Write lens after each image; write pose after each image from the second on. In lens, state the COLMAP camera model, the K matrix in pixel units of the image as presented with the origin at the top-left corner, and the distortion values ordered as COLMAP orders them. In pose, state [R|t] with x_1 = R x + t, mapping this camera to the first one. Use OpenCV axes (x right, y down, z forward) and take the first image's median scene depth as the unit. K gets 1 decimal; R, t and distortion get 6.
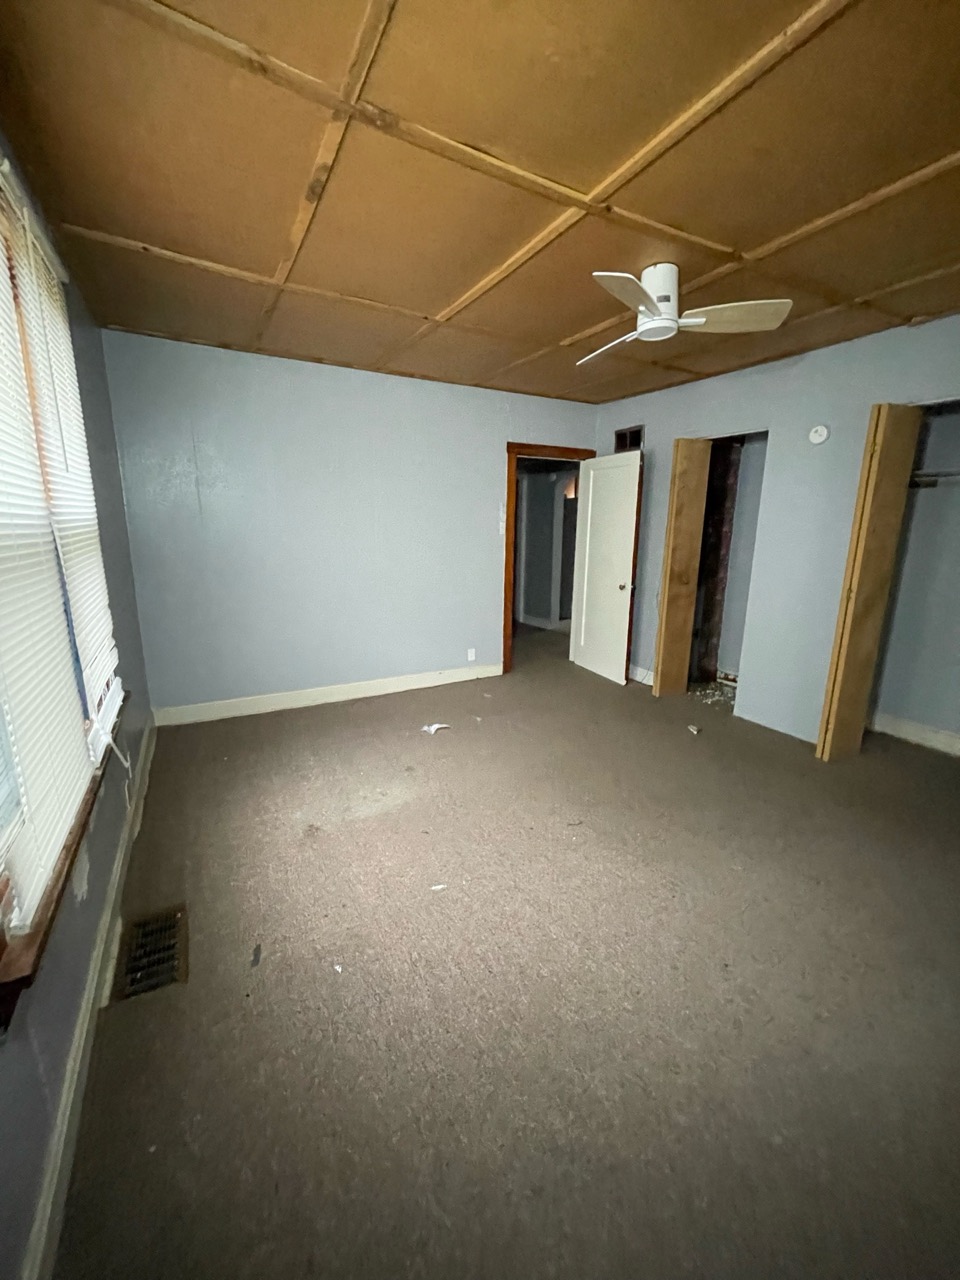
lens RADIAL K [[513.5, 0, 481.4], [0, 513.5, 639.1], [0, 0, 1]] dist [-0.004026, 0.001030]
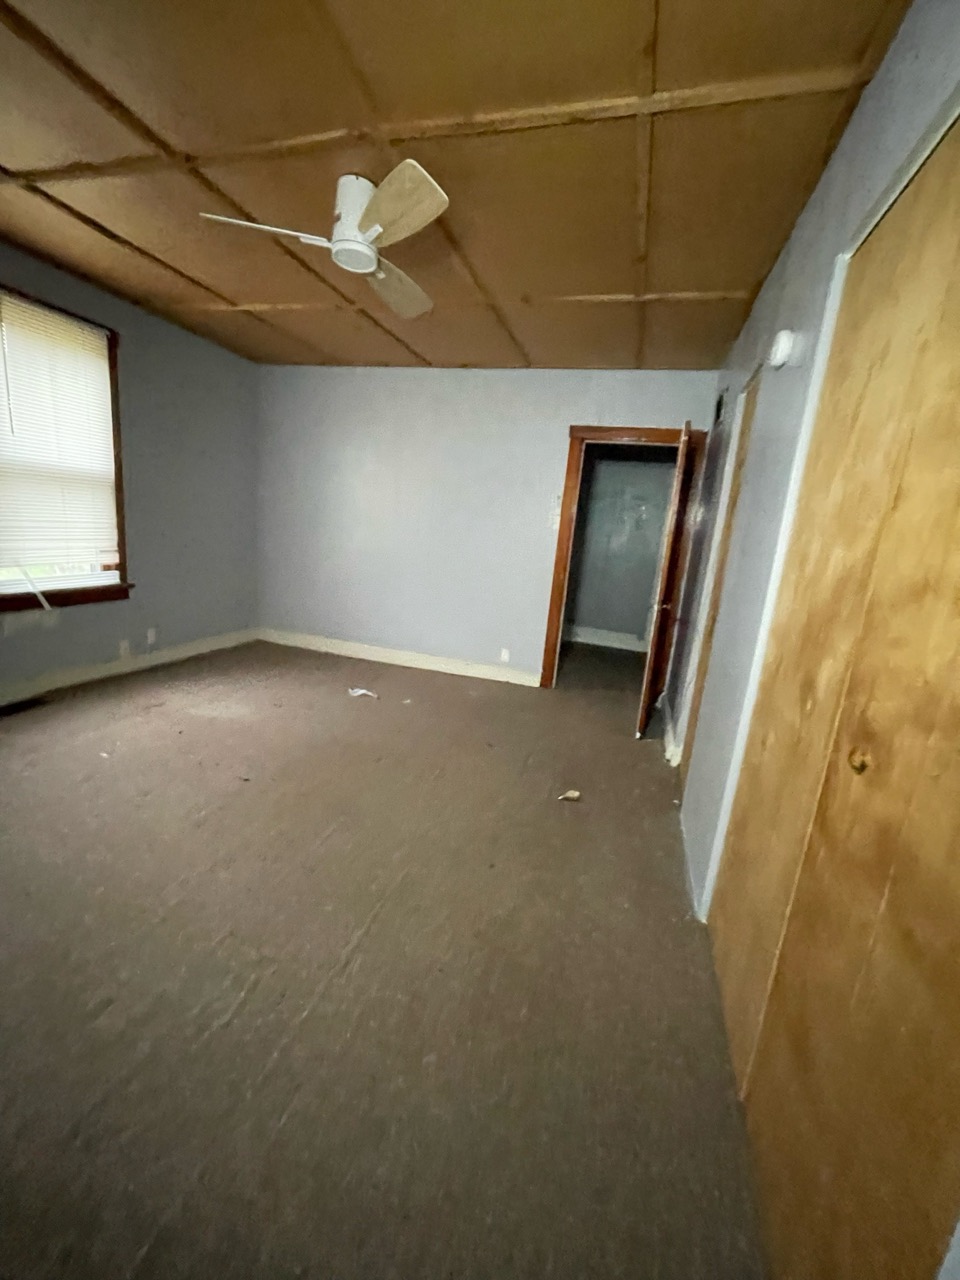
lens RADIAL K [[513.5, 0, 481.1], [0, 513.5, 641.4], [0, 0, 1]] dist [-0.004026, 0.001030]
pose [[0.704057, 0.206202, -0.679547, 0.617768], [-0.234779, 0.970694, 0.051301, -0.033758], [0.670211, 0.123425, 0.731836, 0.298833]]
